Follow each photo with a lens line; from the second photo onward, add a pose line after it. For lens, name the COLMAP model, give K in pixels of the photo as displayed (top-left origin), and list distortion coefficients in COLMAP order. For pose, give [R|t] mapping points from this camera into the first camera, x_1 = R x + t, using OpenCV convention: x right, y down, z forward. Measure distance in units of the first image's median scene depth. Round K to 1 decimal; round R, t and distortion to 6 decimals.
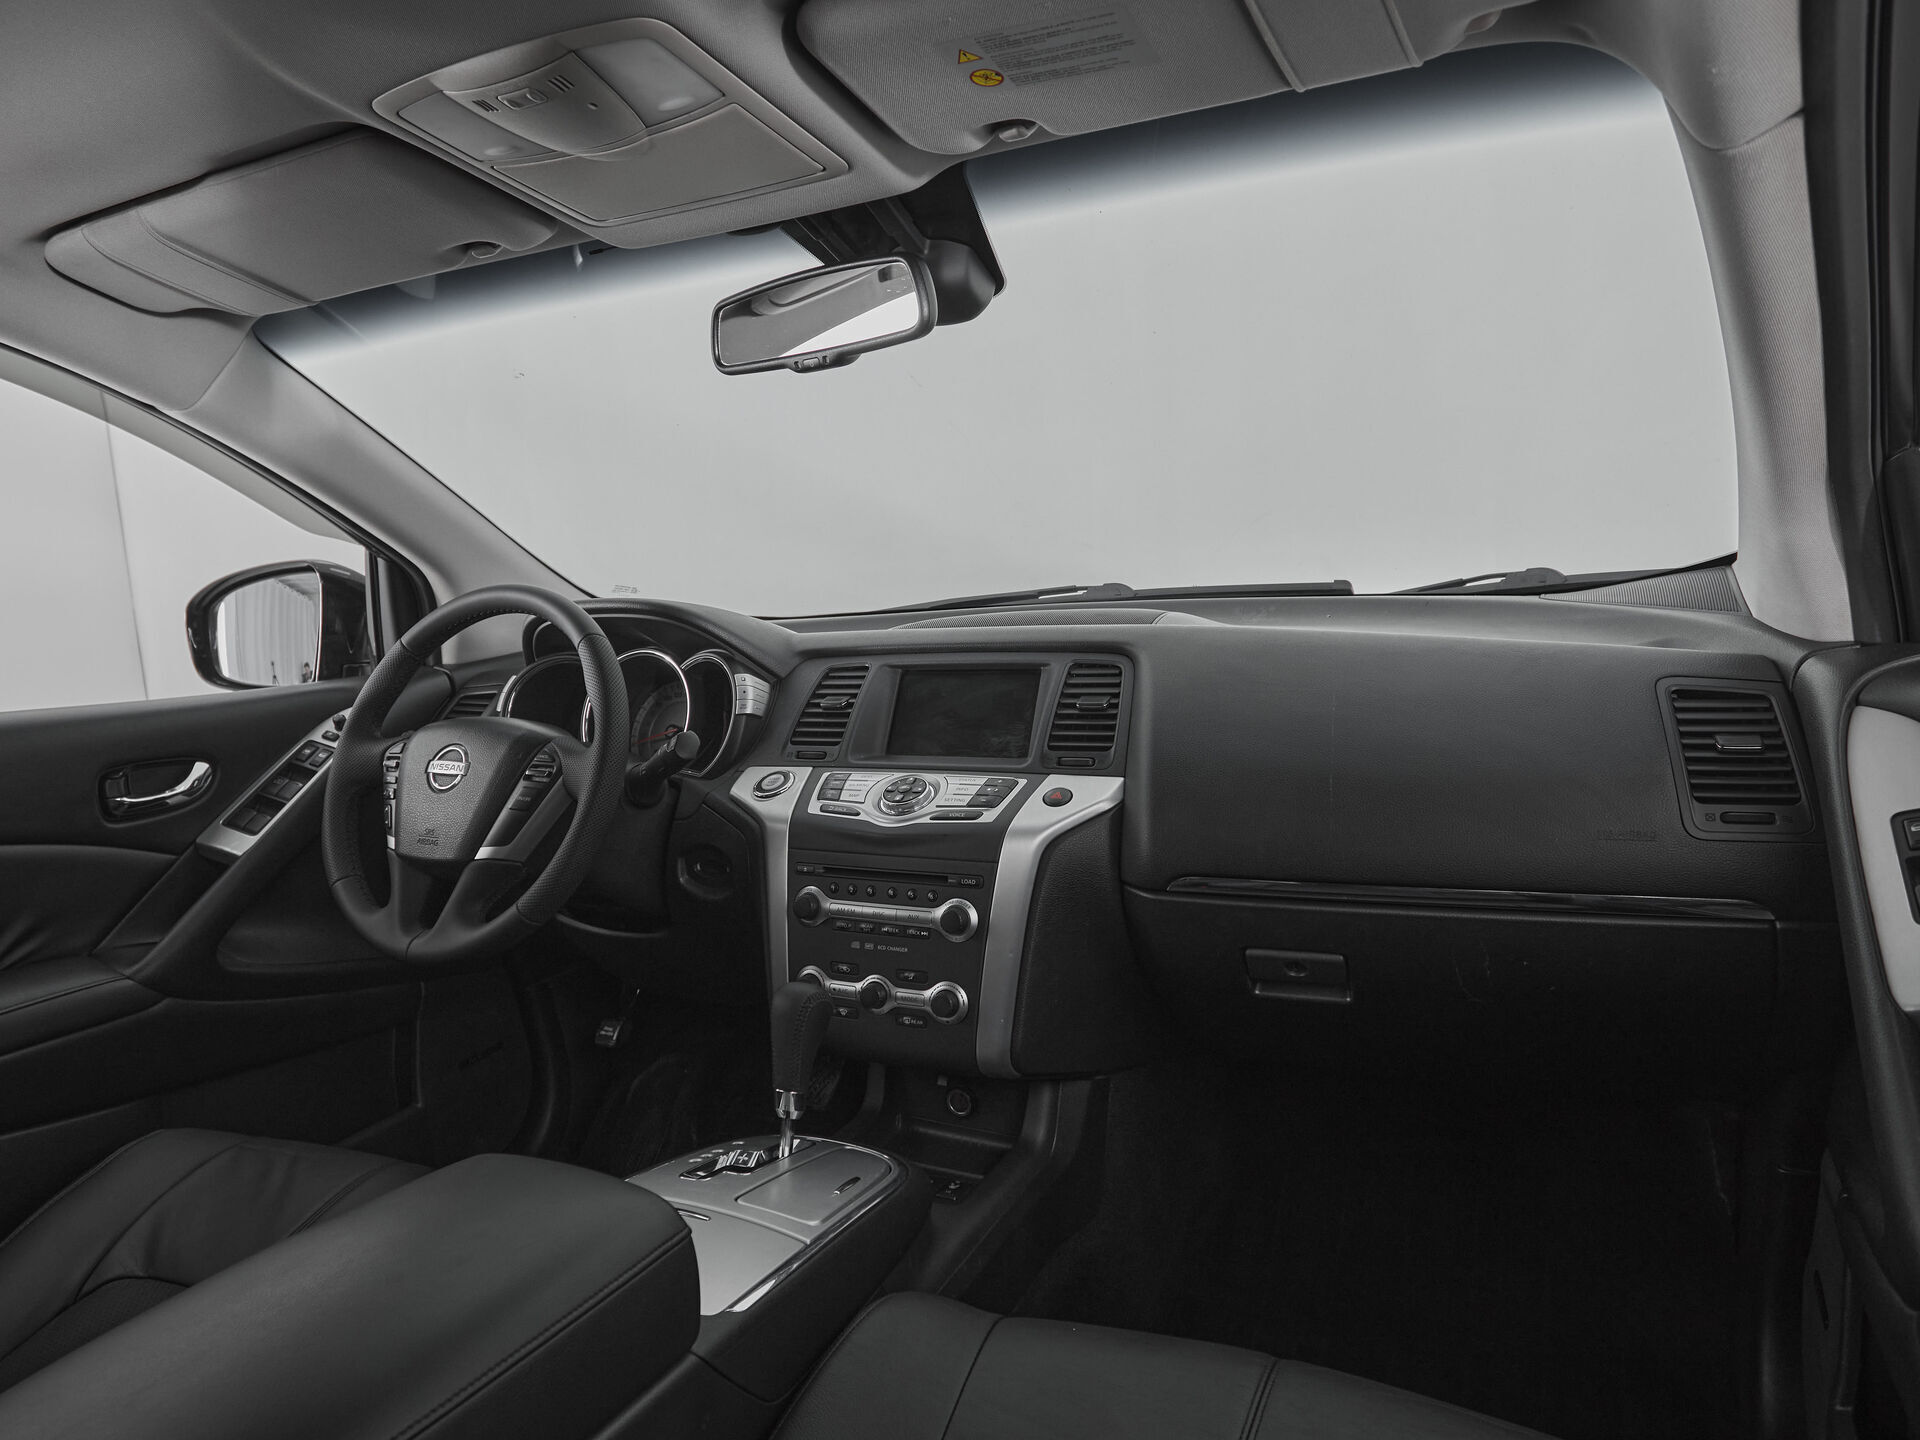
lens RADIAL K [[1303.3, 0, 911.0], [0, 1303.3, 724.6], [0, 0, 1]] dist [-0.003209, -0.002059]
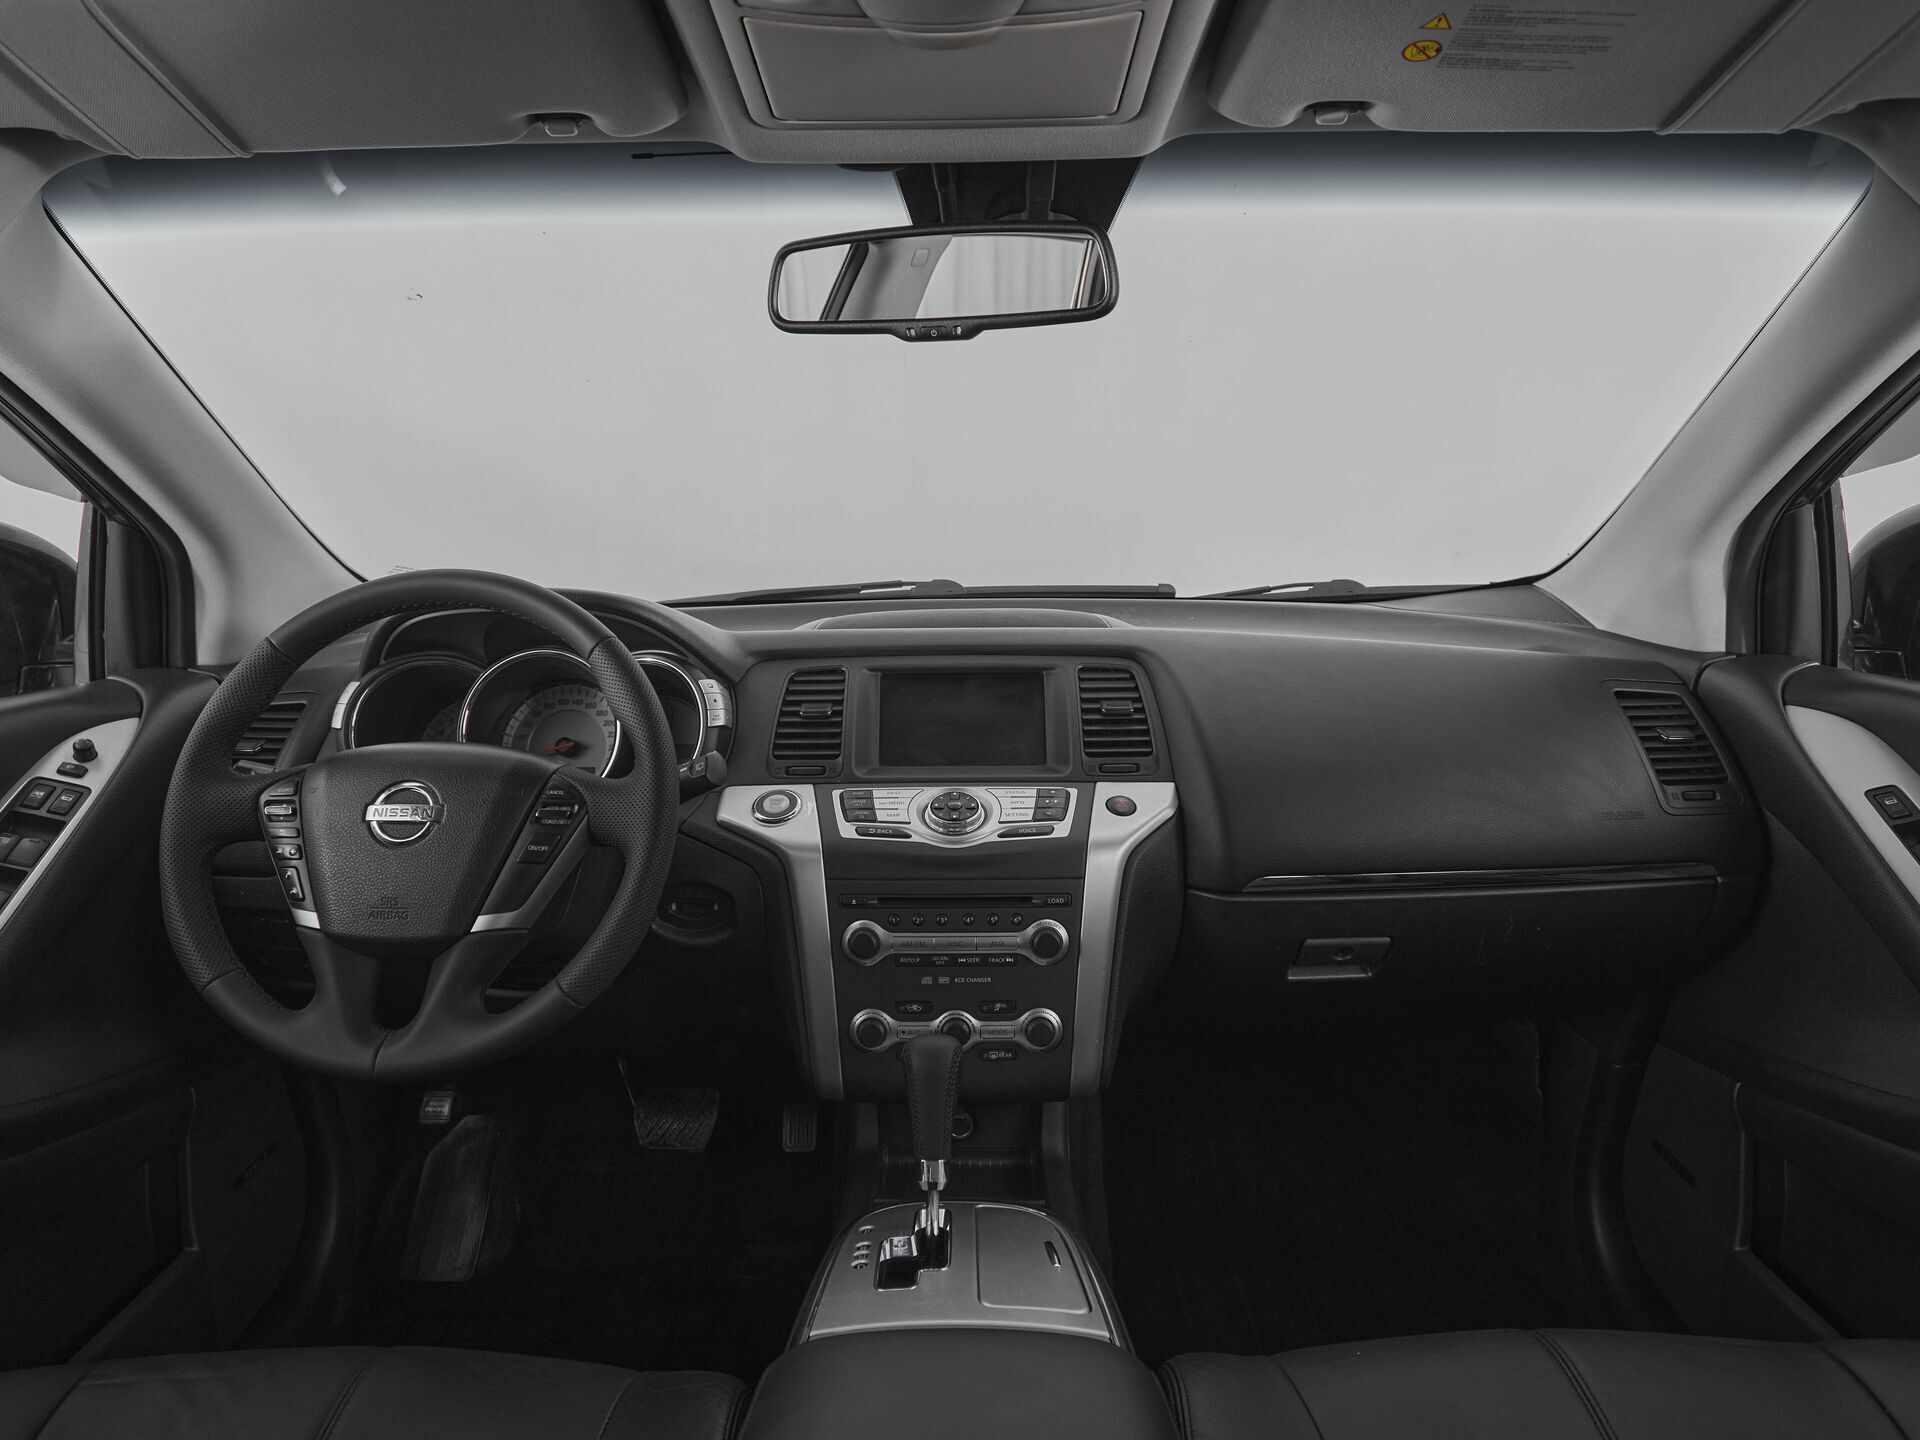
lens RADIAL K [[1194.1, 0, 960.0], [0, 1194.1, 720.0], [0, 0, 1]] dist [-0.003402, -0.003396]
pose [[0.887321, -0.027514, 0.460331, -0.383382], [0.018810, 0.999547, 0.023485, -0.030417], [-0.460768, -0.012180, 0.887437, 0.241139]]
